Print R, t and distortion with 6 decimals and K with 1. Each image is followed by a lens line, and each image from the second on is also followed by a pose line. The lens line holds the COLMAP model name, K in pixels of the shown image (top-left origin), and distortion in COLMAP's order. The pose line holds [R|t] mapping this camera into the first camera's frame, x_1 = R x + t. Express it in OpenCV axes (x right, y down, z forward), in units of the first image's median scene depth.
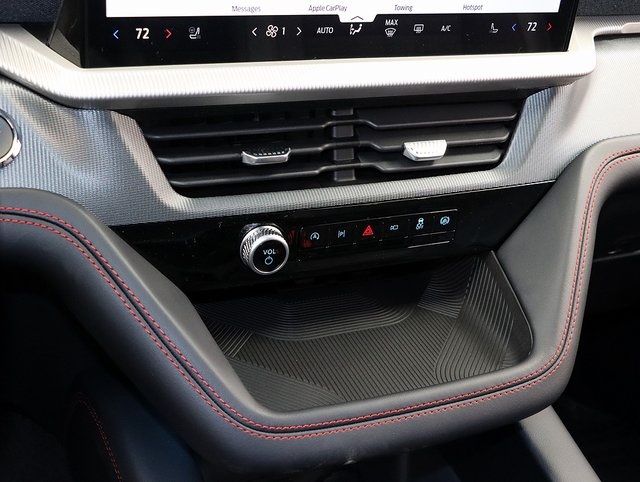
lens RADIAL K [[879.8, 0, 316.1], [0, 879.8, 245.0], [0, 0, 1]] dist [-0.032583, 0.000000]
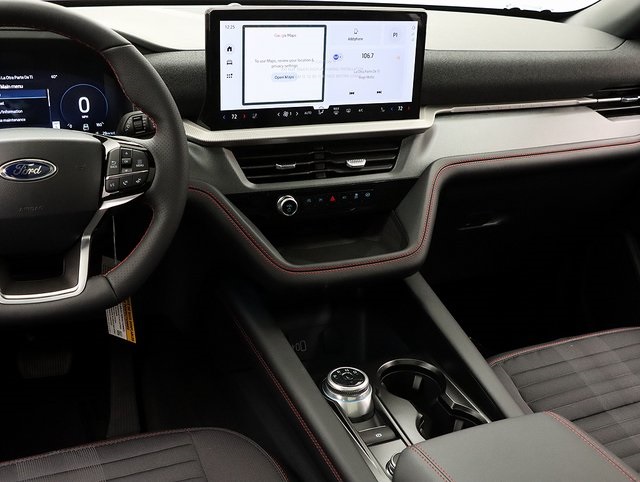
lens RADIAL K [[775.5, 0, 329.9], [0, 775.5, 242.7], [0, 0, 1]] dist [-0.052750, 0.000000]
pose [[0.998320, -0.056523, -0.012725, 0.073291], [0.054300, 0.989394, -0.134722, 0.377284], [0.020205, 0.133805, 0.990802, -1.002668]]
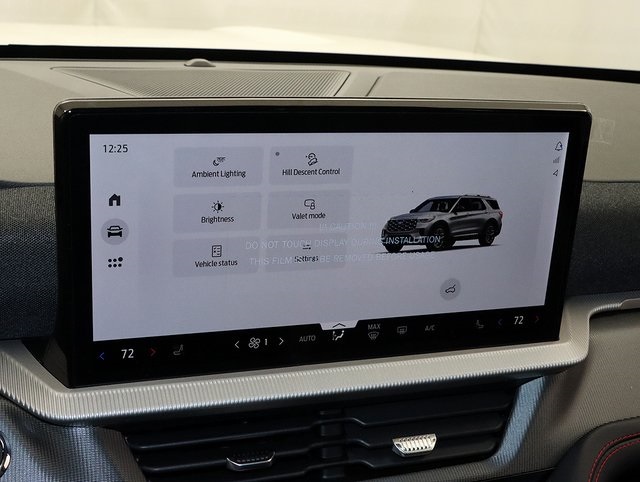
lens RADIAL K [[879.8, 0, 322.6], [0, 879.8, 248.3], [0, 0, 1]] dist [-0.032583, 0.000000]
pose [[0.996556, -0.014089, -0.081720, 0.109281], [-0.001888, 0.981352, -0.192208, -0.141728], [0.082904, 0.191701, 0.977946, -0.036873]]
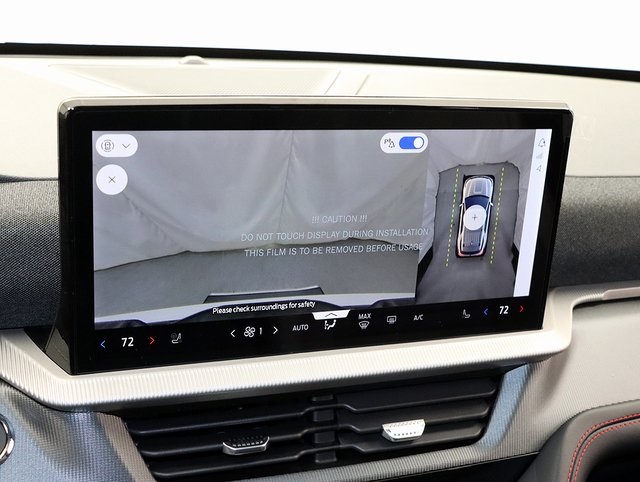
lens RADIAL K [[879.8, 0, 324.2], [0, 879.8, 240.2], [0, 0, 1]] dist [-0.032583, 0.000000]
pose [[0.997595, -0.015046, -0.067662, 0.108546], [0.001475, 0.980544, -0.196295, -0.130452], [0.069299, 0.195723, 0.978208, -0.074329]]
